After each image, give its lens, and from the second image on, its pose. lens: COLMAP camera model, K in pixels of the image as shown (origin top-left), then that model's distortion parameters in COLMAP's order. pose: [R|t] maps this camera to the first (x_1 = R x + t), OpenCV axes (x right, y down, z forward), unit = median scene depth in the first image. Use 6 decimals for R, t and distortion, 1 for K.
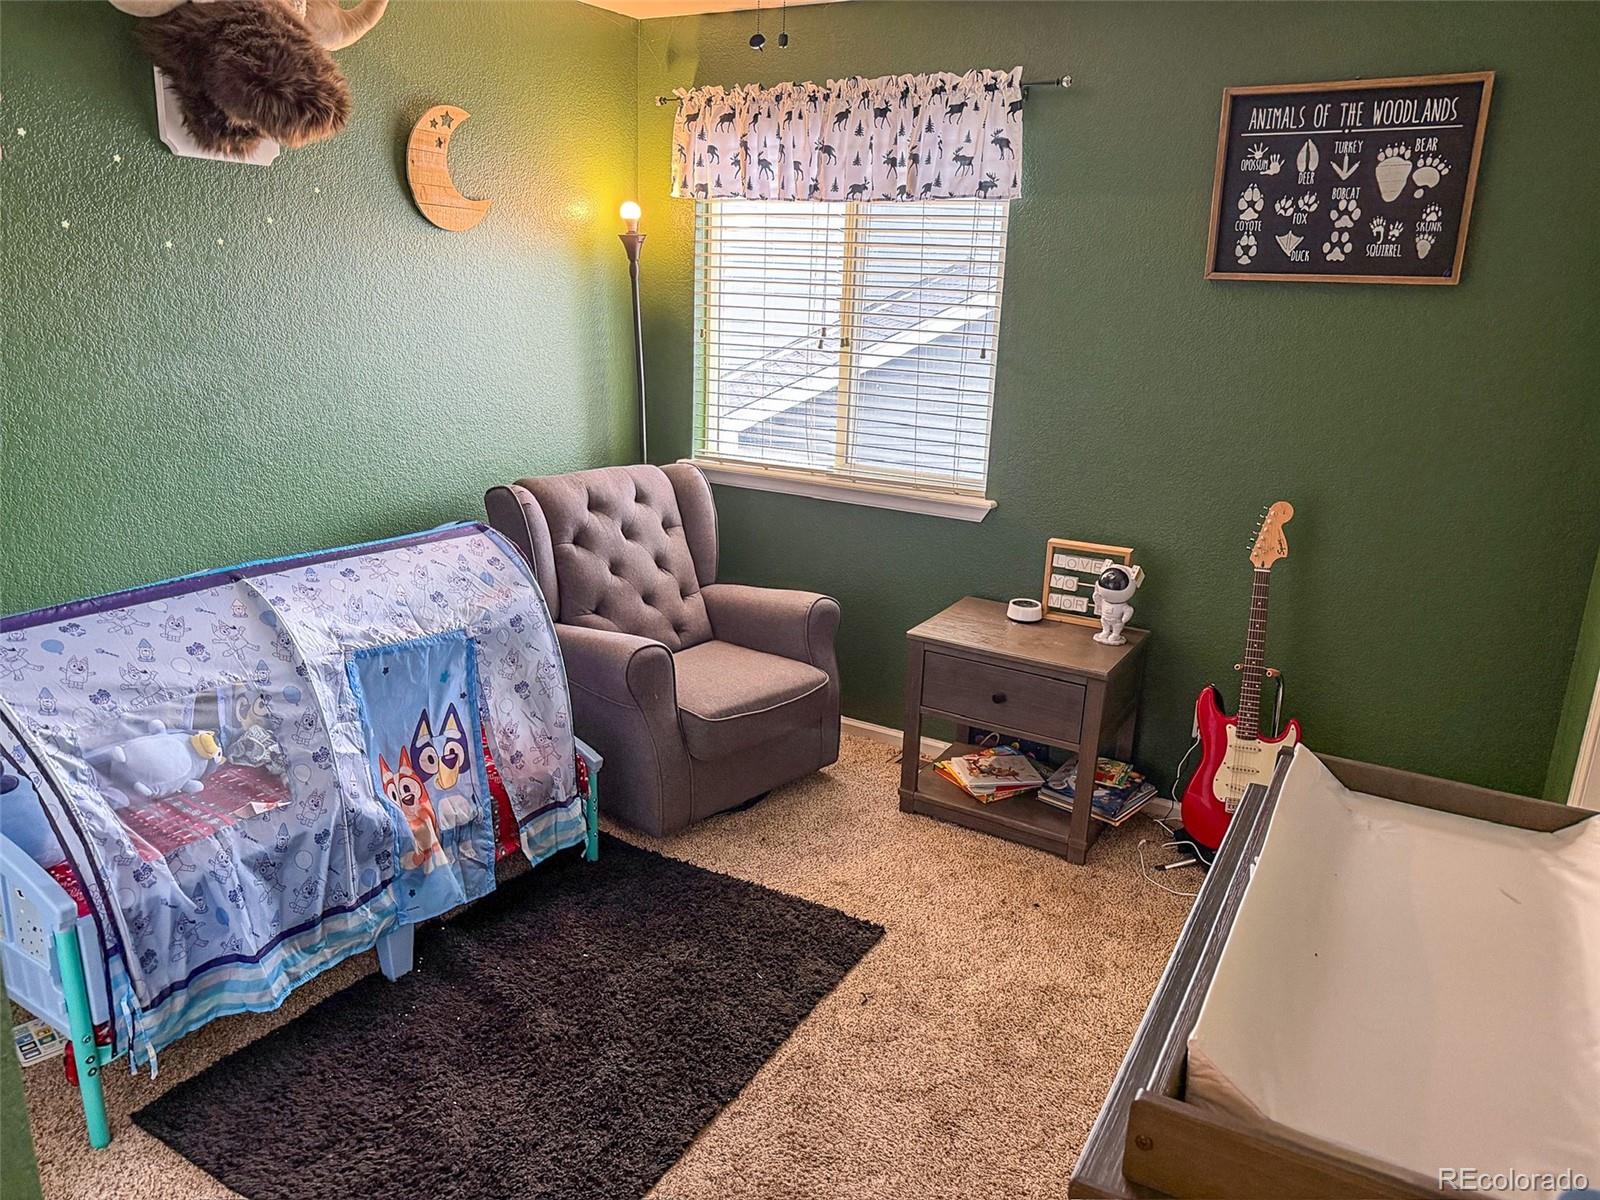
lens RADIAL K [[1138.3, 0, 801.2], [0, 1138.3, 596.2], [0, 0, 1]] dist [-0.033299, 0.034274]
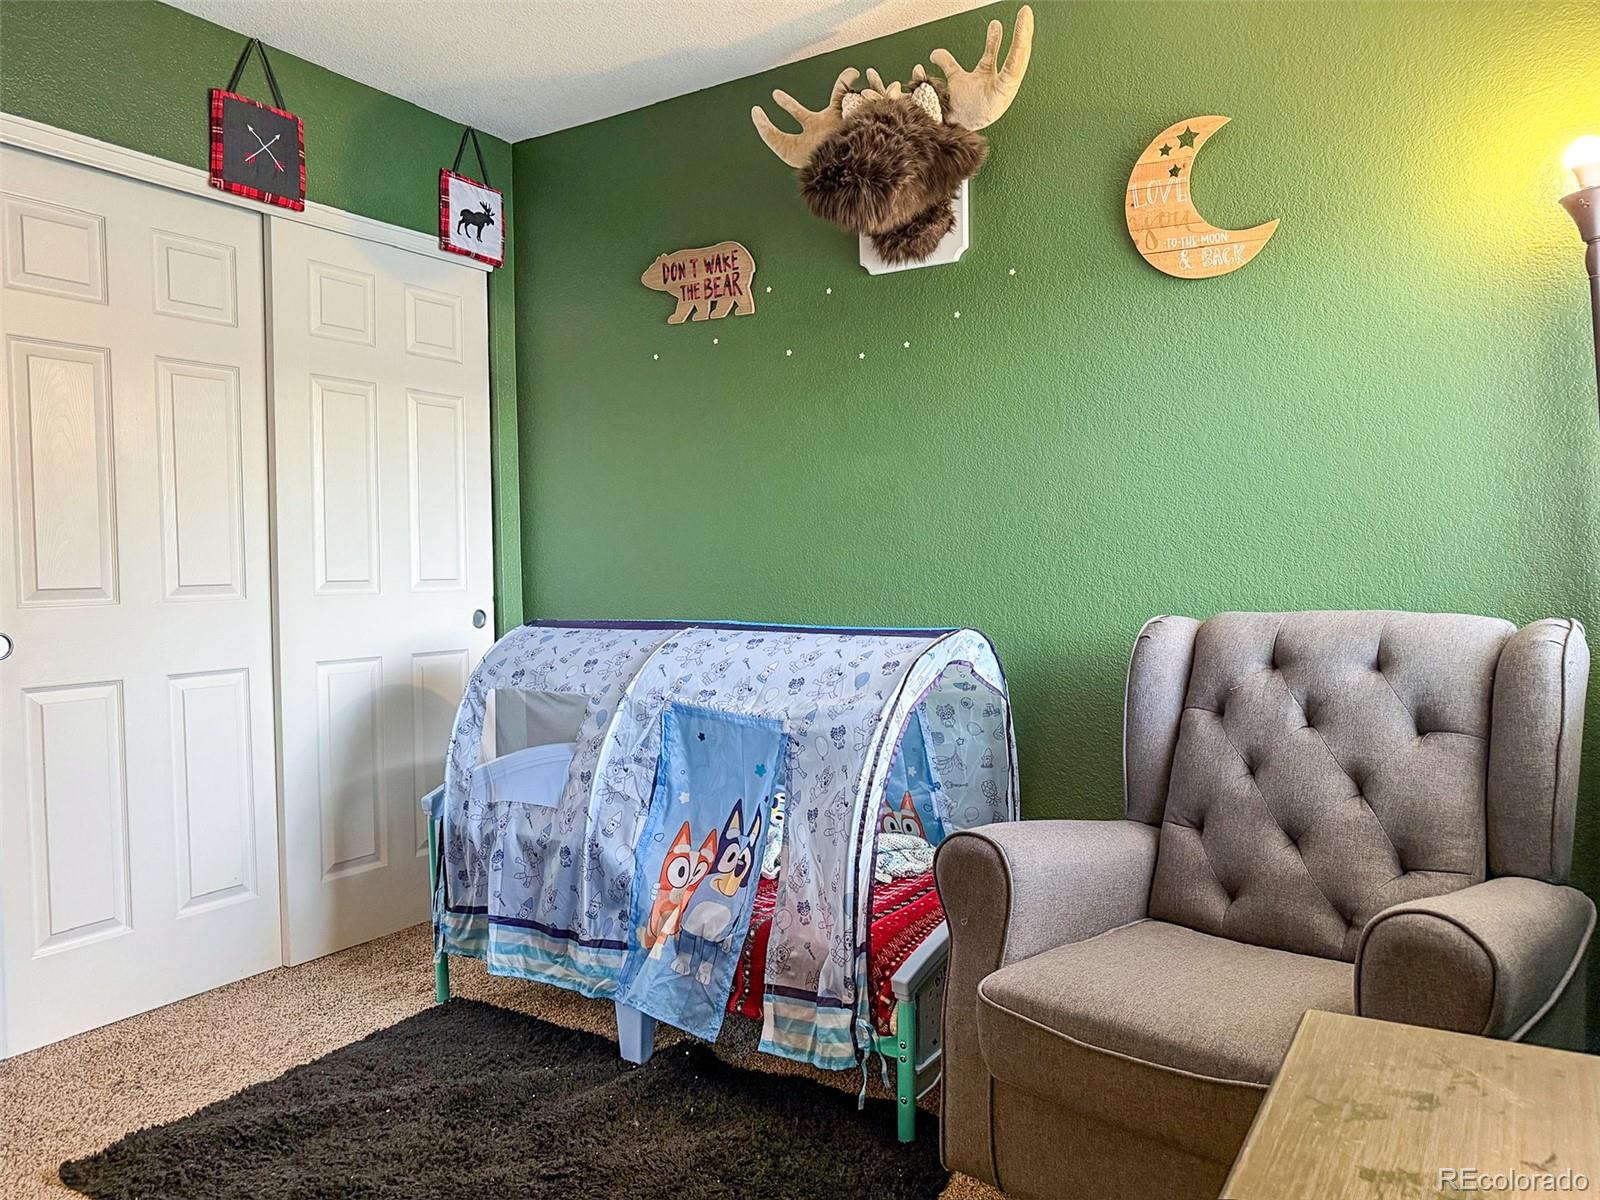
lens RADIAL K [[1138.3, 0, 803.7], [0, 1138.3, 599.9], [0, 0, 1]] dist [-0.033299, 0.034274]
pose [[-0.023867, -0.014096, -0.999616, 0.544857], [-0.260387, 0.965476, -0.007398, -0.055189], [0.965209, 0.260111, -0.026714, 1.020052]]
